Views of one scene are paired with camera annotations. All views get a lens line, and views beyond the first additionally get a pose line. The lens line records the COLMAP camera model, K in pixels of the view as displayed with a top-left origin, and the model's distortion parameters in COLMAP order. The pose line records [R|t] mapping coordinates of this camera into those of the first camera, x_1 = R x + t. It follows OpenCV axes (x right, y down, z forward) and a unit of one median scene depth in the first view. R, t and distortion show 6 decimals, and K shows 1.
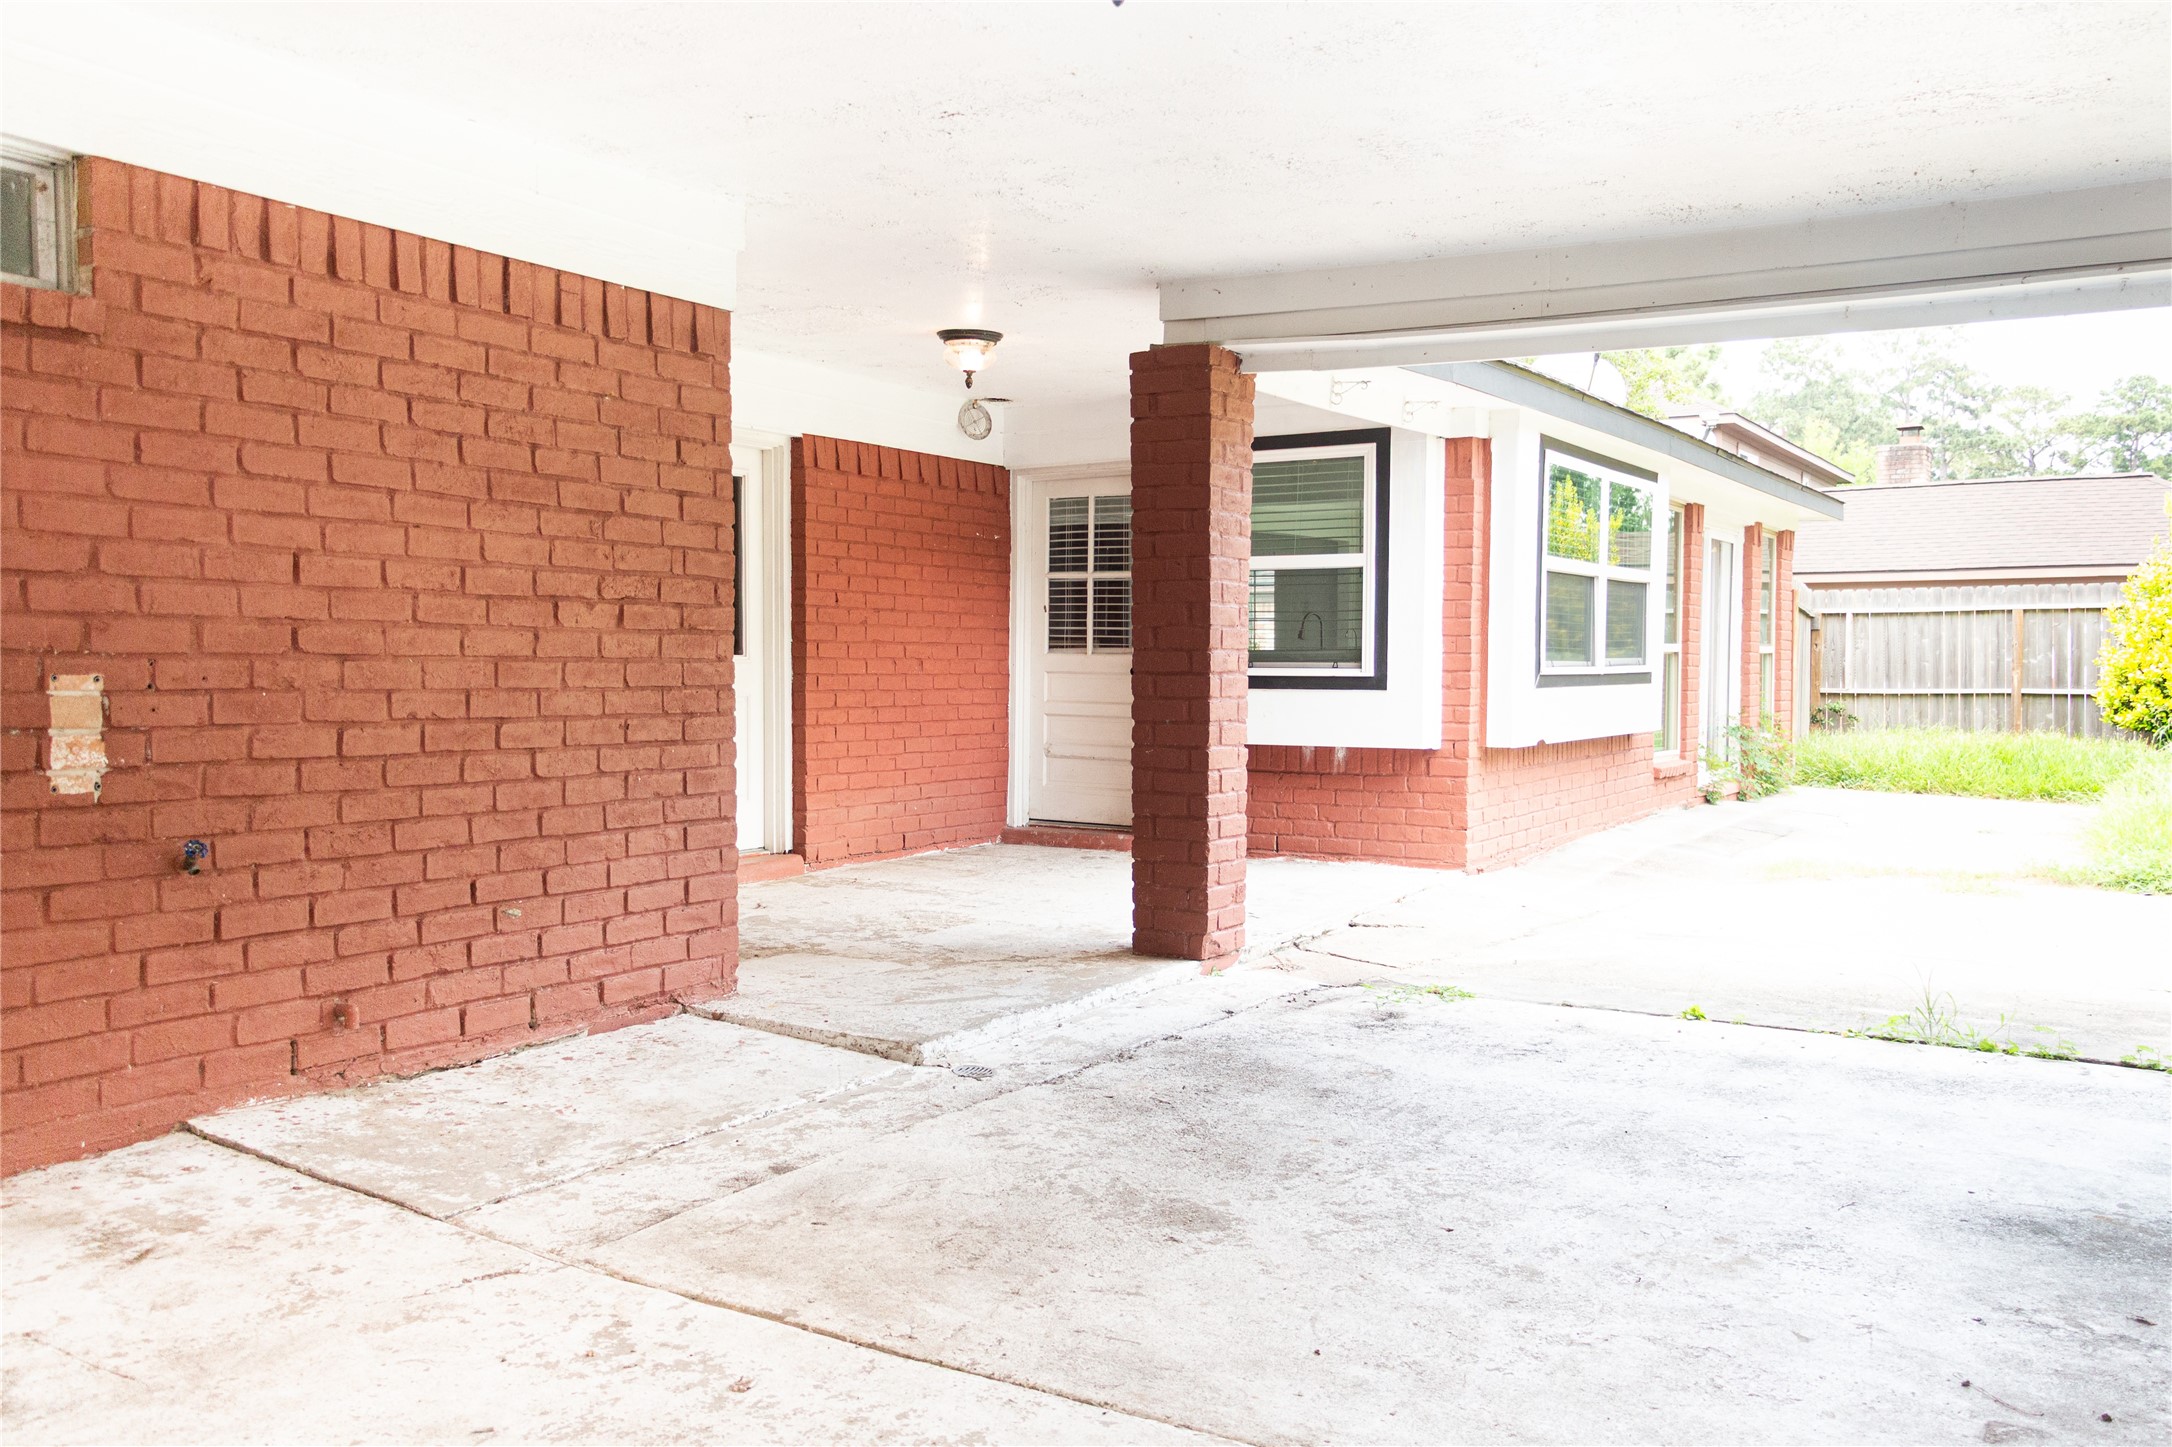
lens RADIAL K [[1825.2, 0, 1086.0], [0, 1825.2, 723.5], [0, 0, 1]] dist [0.046515, 0.008057]
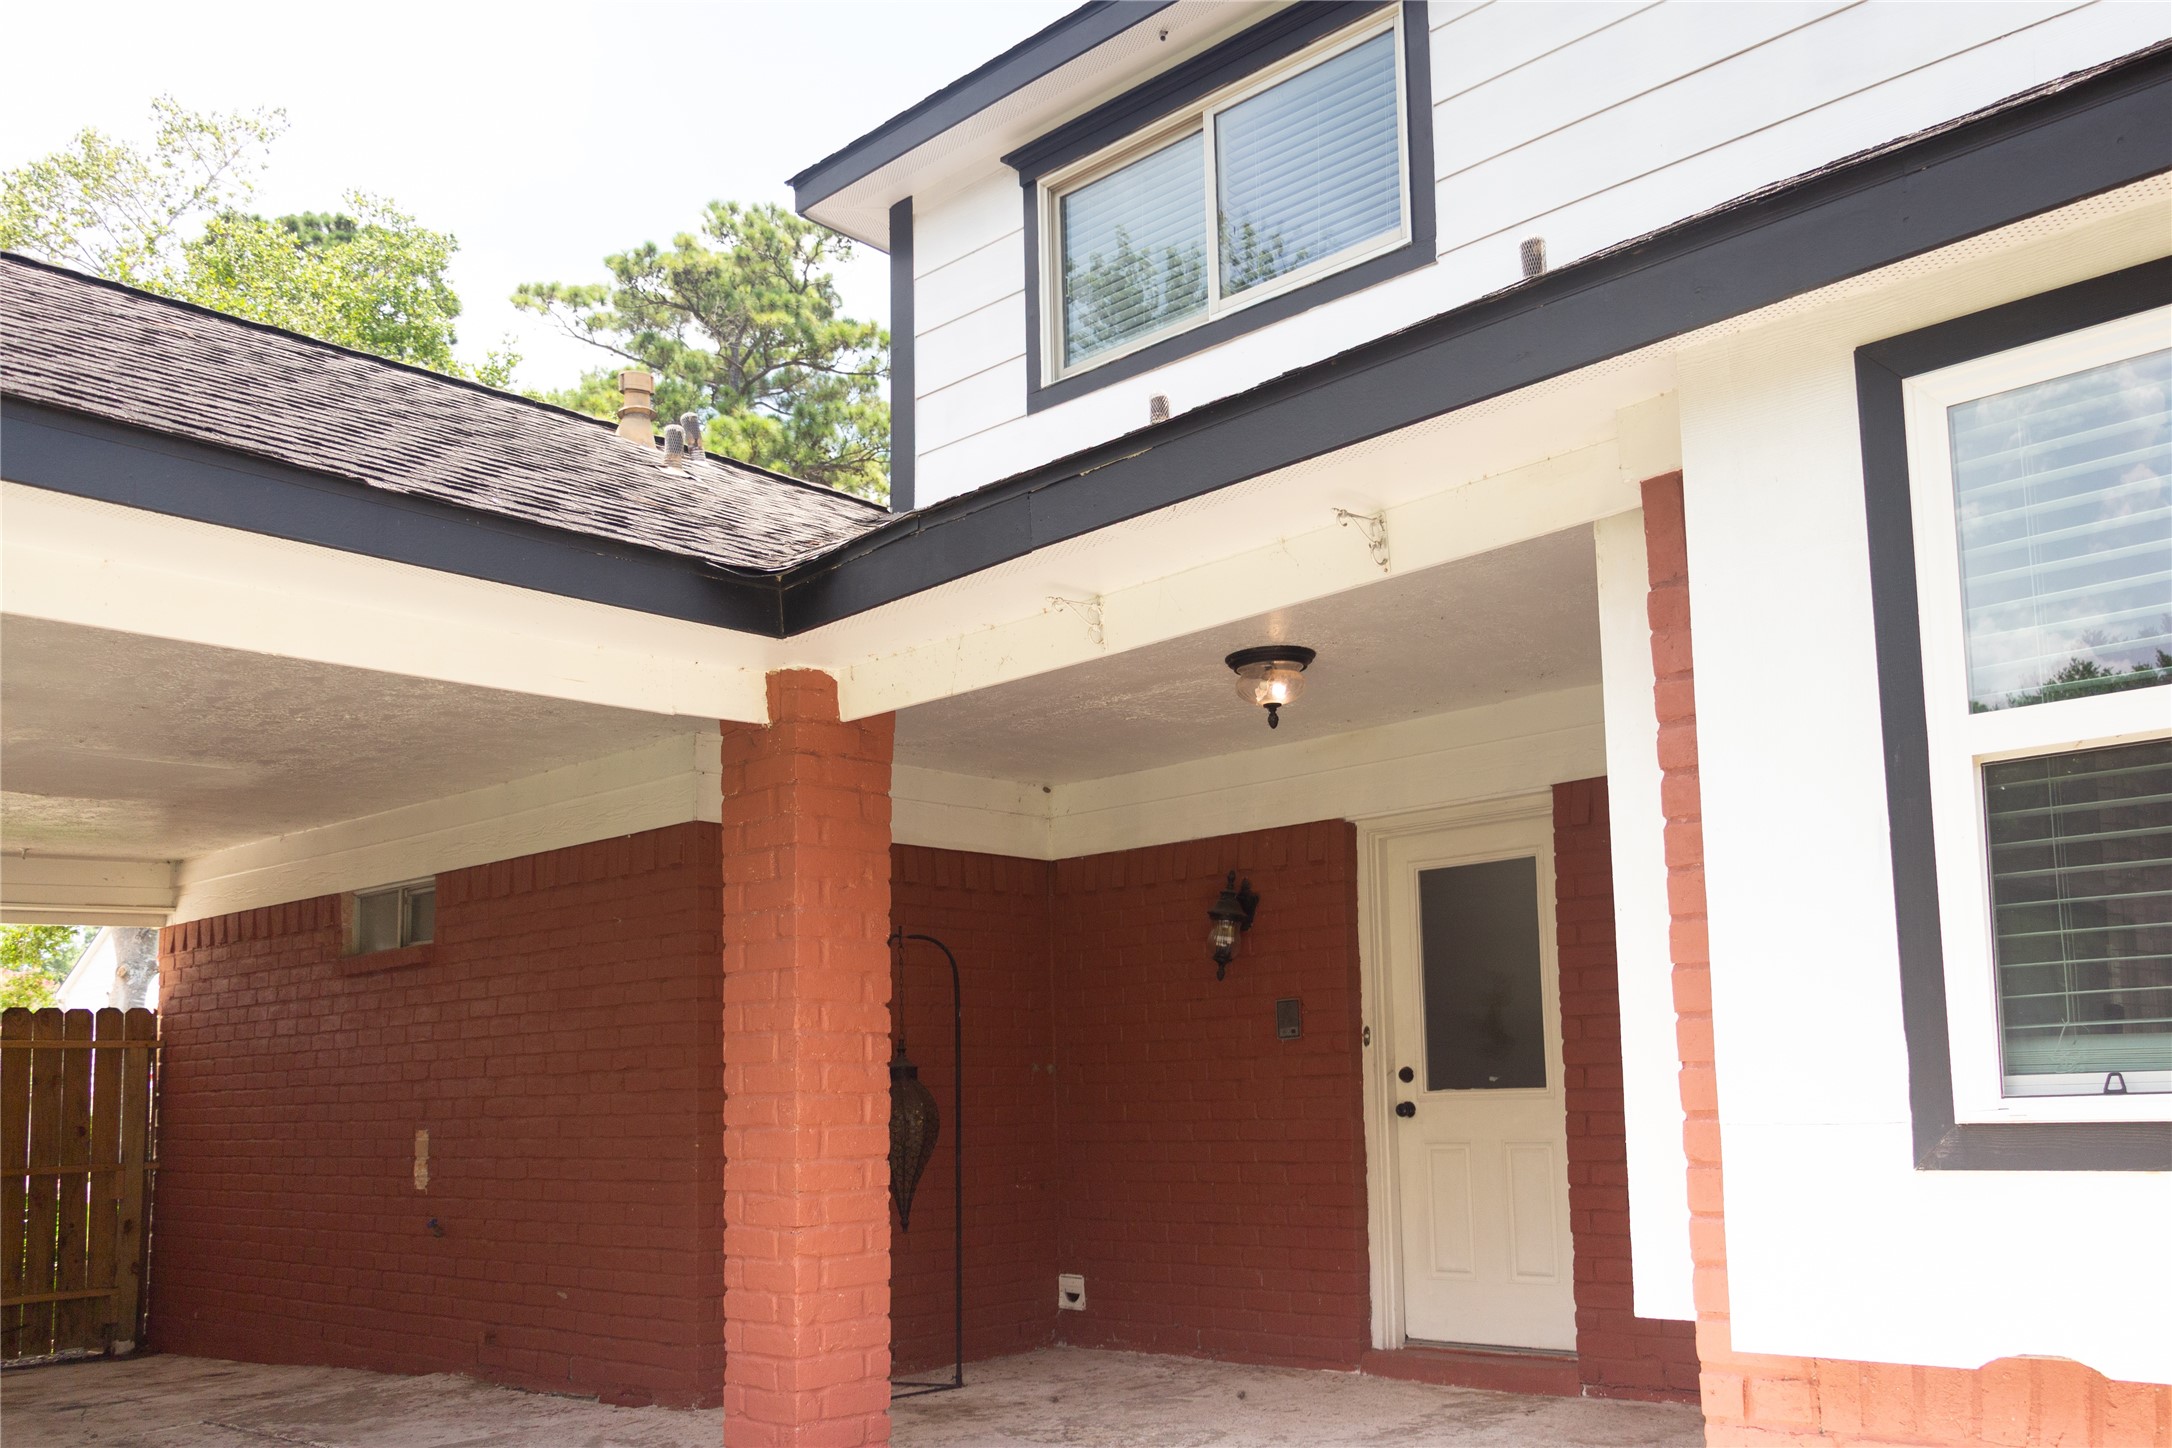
lens RADIAL K [[1825.2, 0, 1086.0], [0, 1825.2, 724.0], [0, 0, 1]] dist [0.046515, 0.008057]
pose [[-0.187998, -0.196506, -0.962311, 1.190091], [-0.008518, 0.980070, -0.198469, -0.058535], [0.982132, -0.029115, -0.185925, 1.828187]]
